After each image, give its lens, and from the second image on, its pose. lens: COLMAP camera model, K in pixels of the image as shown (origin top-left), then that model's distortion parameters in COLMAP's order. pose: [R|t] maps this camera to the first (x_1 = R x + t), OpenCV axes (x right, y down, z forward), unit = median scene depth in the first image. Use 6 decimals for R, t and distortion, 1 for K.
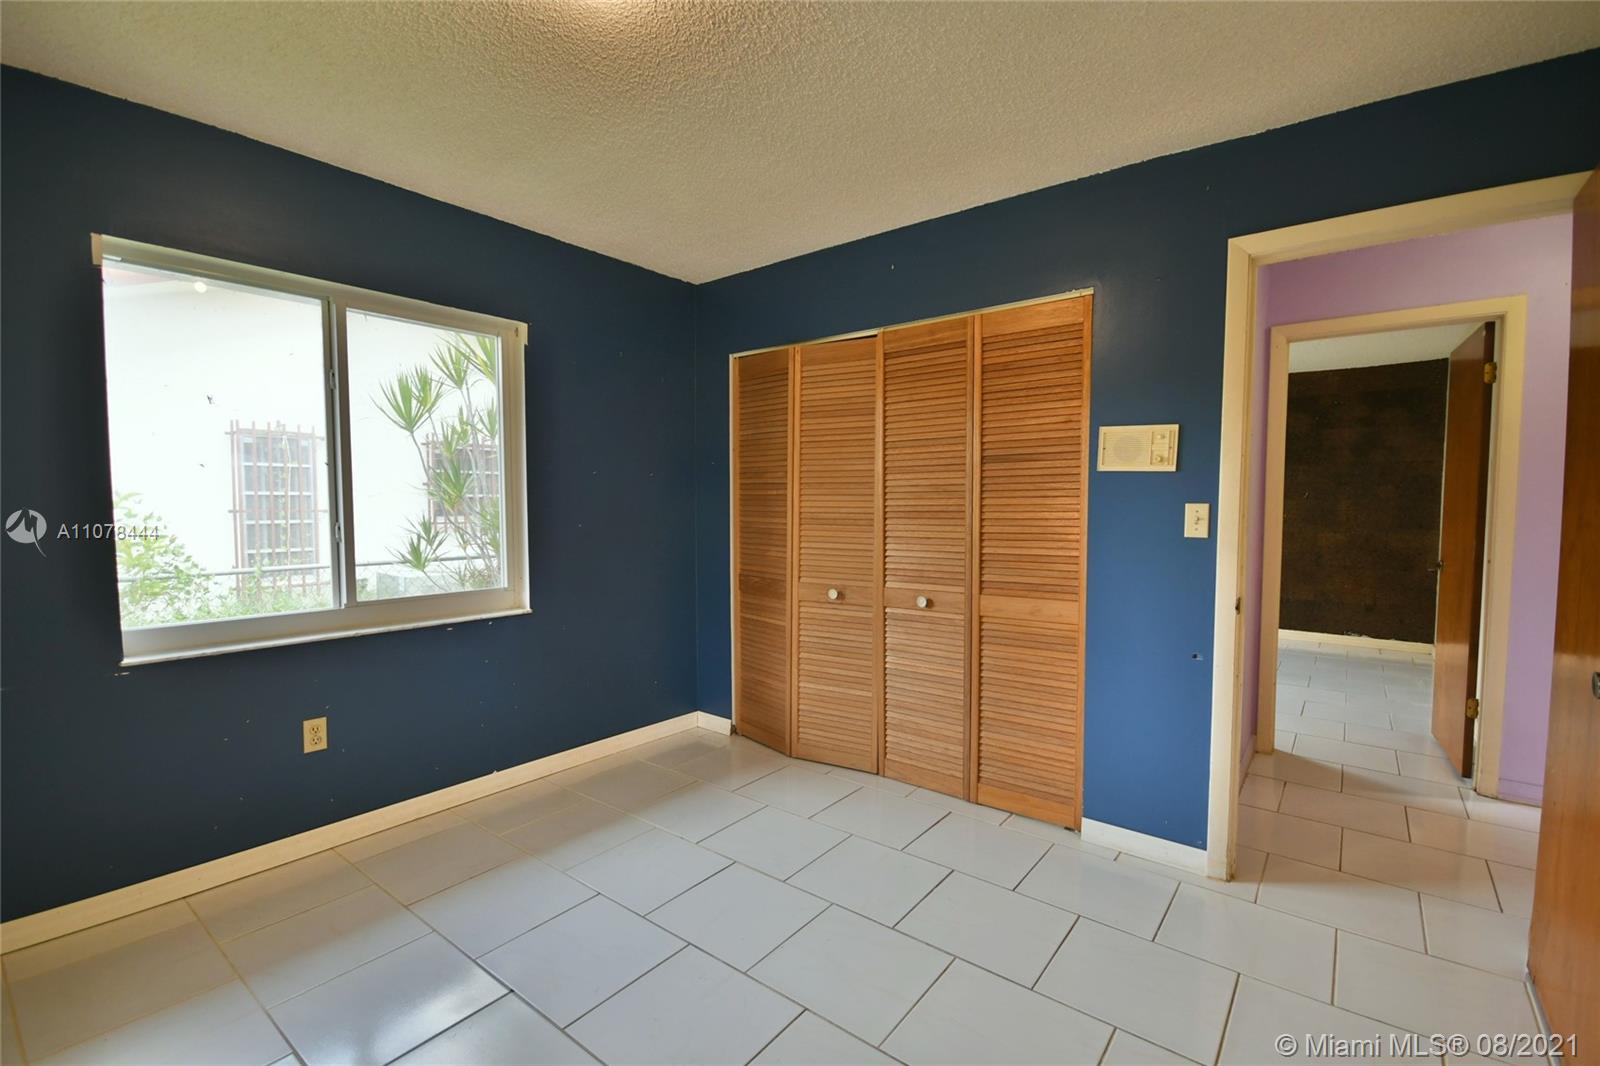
lens RADIAL K [[699.2, 0, 800.5], [0, 699.2, 540.7], [0, 0, 1]] dist [0.009843, -0.013254]
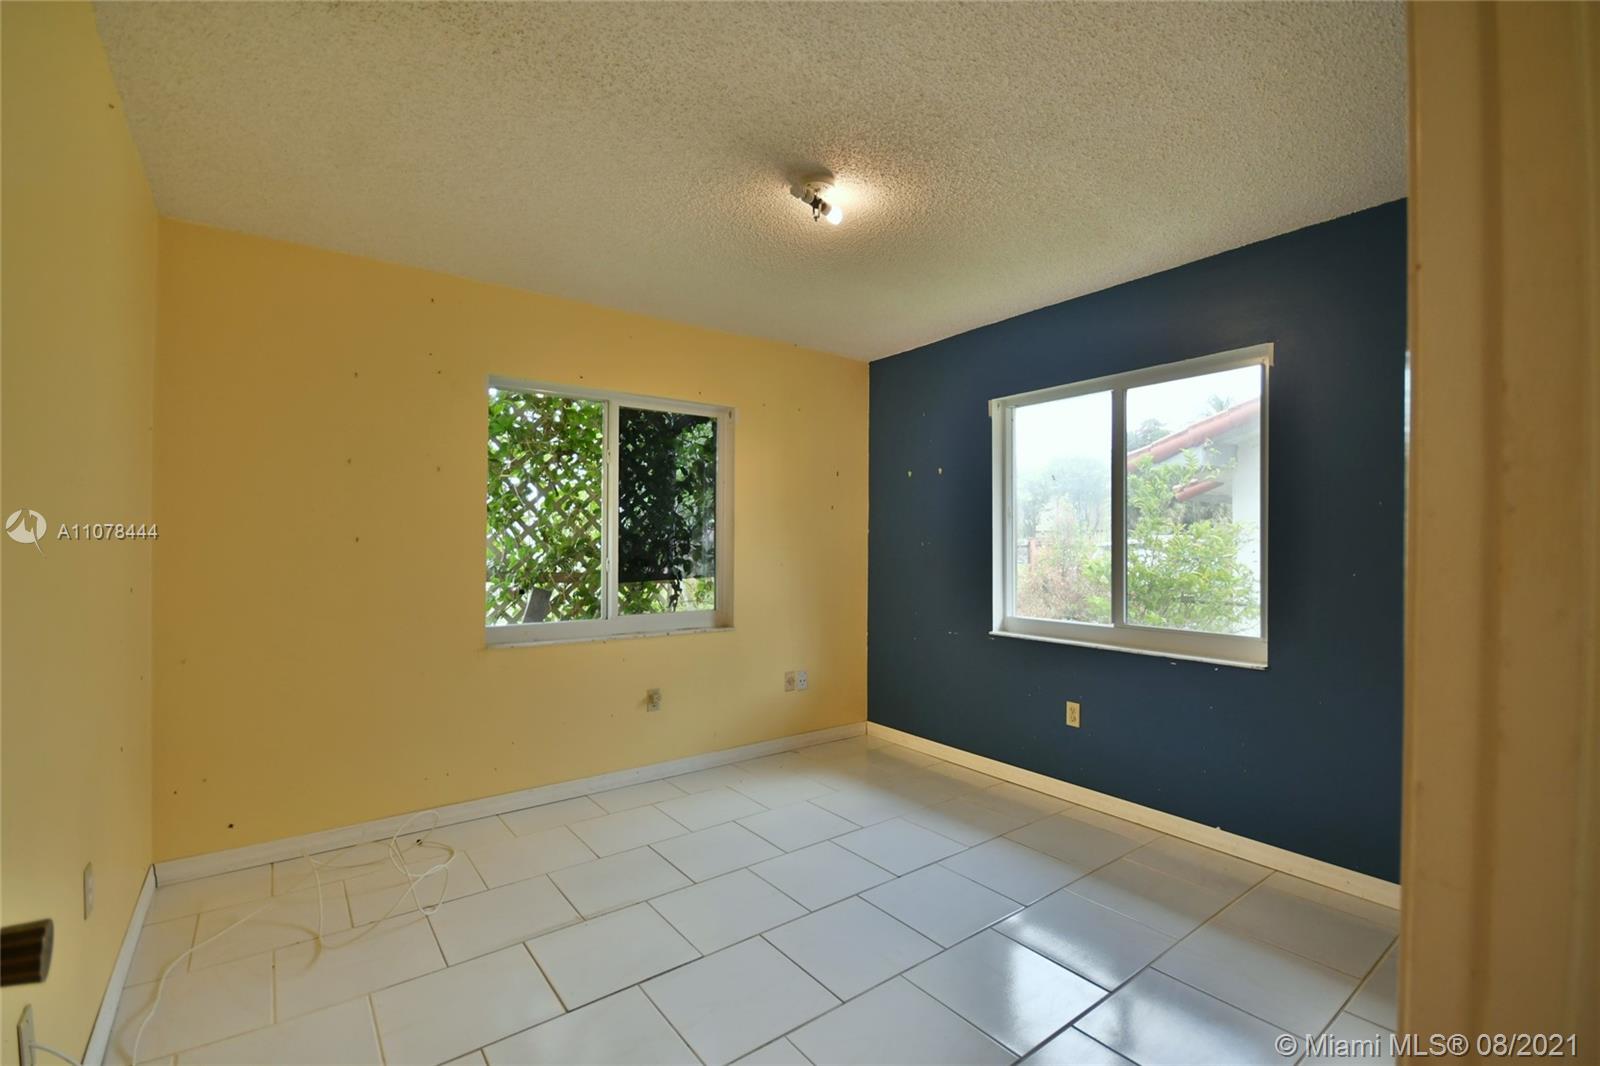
lens RADIAL K [[699.2, 0, 800.5], [0, 699.2, 540.7], [0, 0, 1]] dist [0.009843, -0.013254]
pose [[-0.245246, -0.002537, -0.969458, 0.748269], [-0.059274, 0.998165, 0.012383, -0.043450], [0.967647, 0.060501, -0.244946, 0.797066]]
